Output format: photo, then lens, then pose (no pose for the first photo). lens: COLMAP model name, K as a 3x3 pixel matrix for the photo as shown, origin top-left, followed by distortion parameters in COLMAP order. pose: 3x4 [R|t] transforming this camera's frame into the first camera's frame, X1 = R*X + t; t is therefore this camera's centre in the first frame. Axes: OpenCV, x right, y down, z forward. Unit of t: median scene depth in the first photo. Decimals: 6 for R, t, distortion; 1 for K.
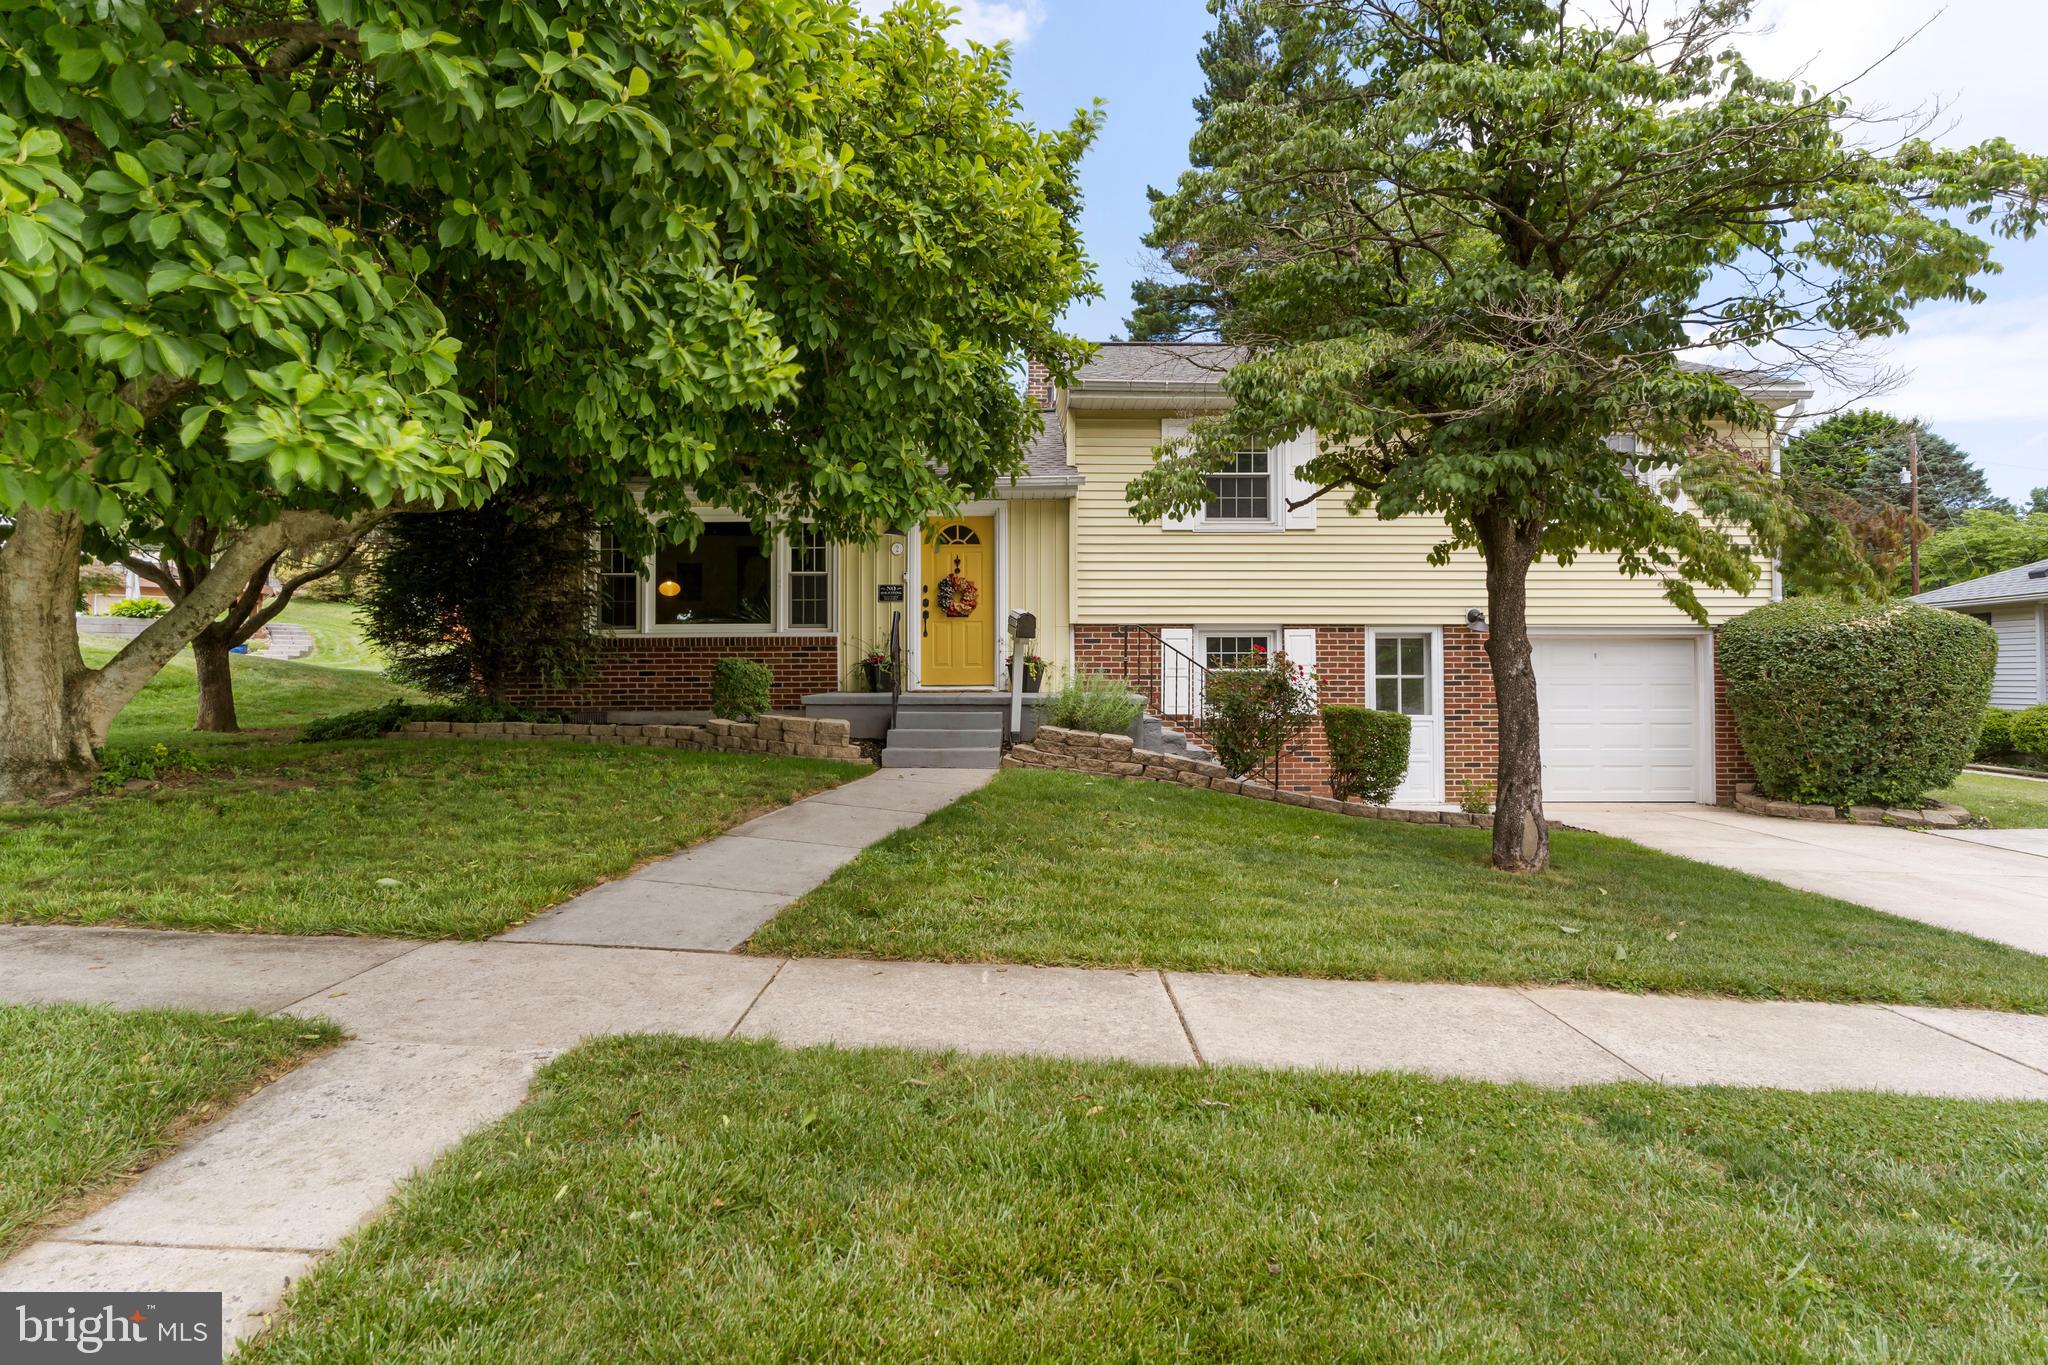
lens RADIAL K [[1050.8, 0, 1010.1], [0, 1050.8, 675.2], [0, 0, 1]] dist [-0.002521, 0.000073]
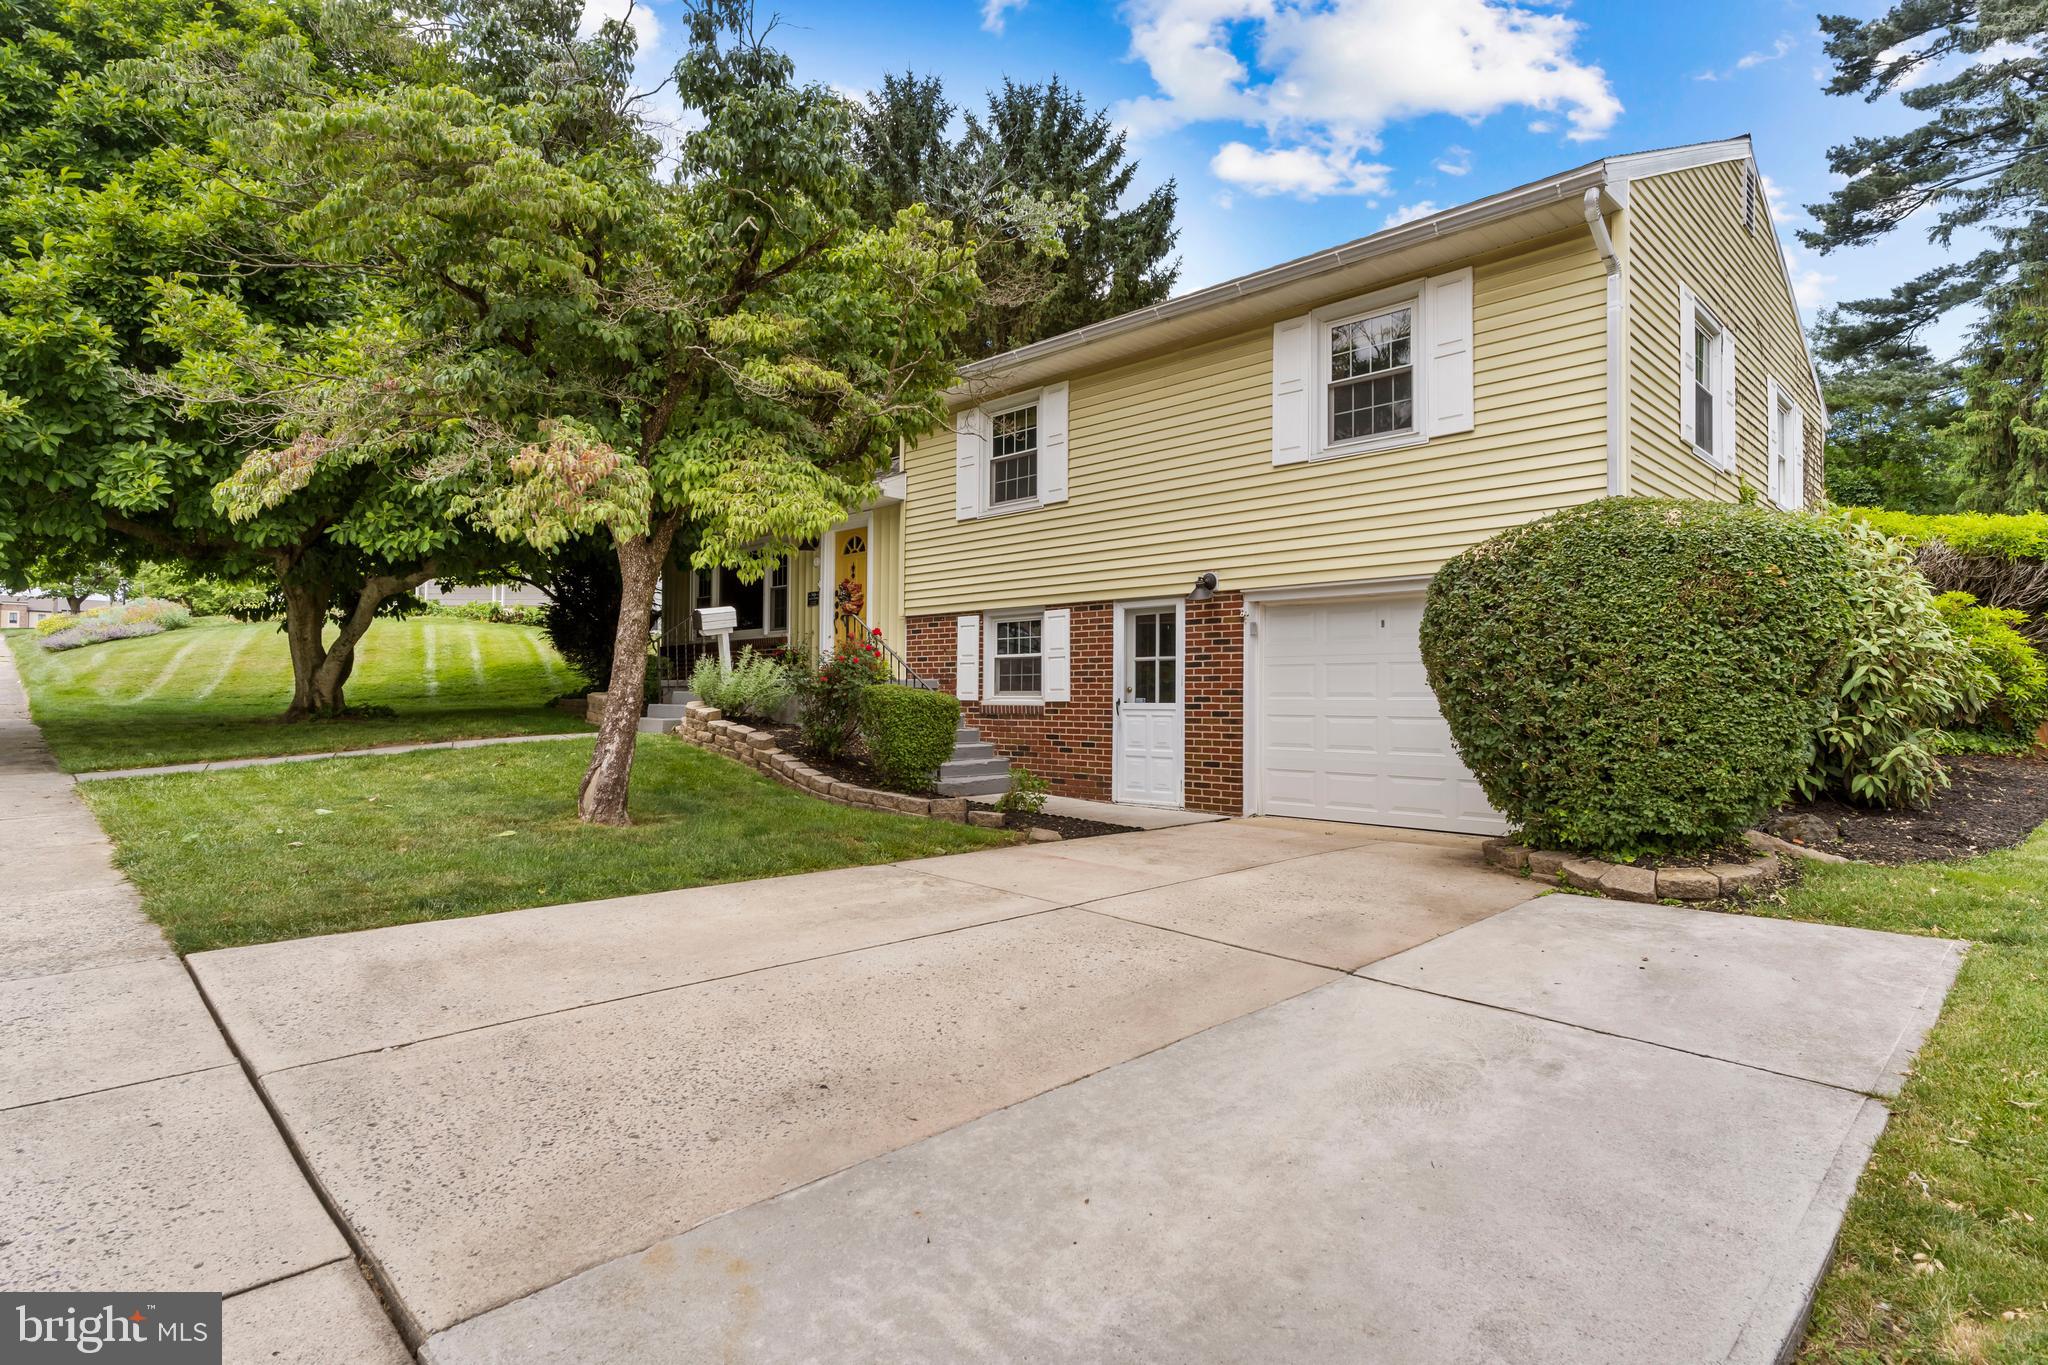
lens RADIAL K [[1050.8, 0, 1018.8], [0, 1050.8, 685.4], [0, 0, 1]] dist [-0.002521, 0.000073]
pose [[0.702464, -0.005187, -0.711701, 0.912582], [-0.001111, 0.999964, -0.008385, 0.031239], [0.711719, 0.006681, 0.702433, 0.319315]]
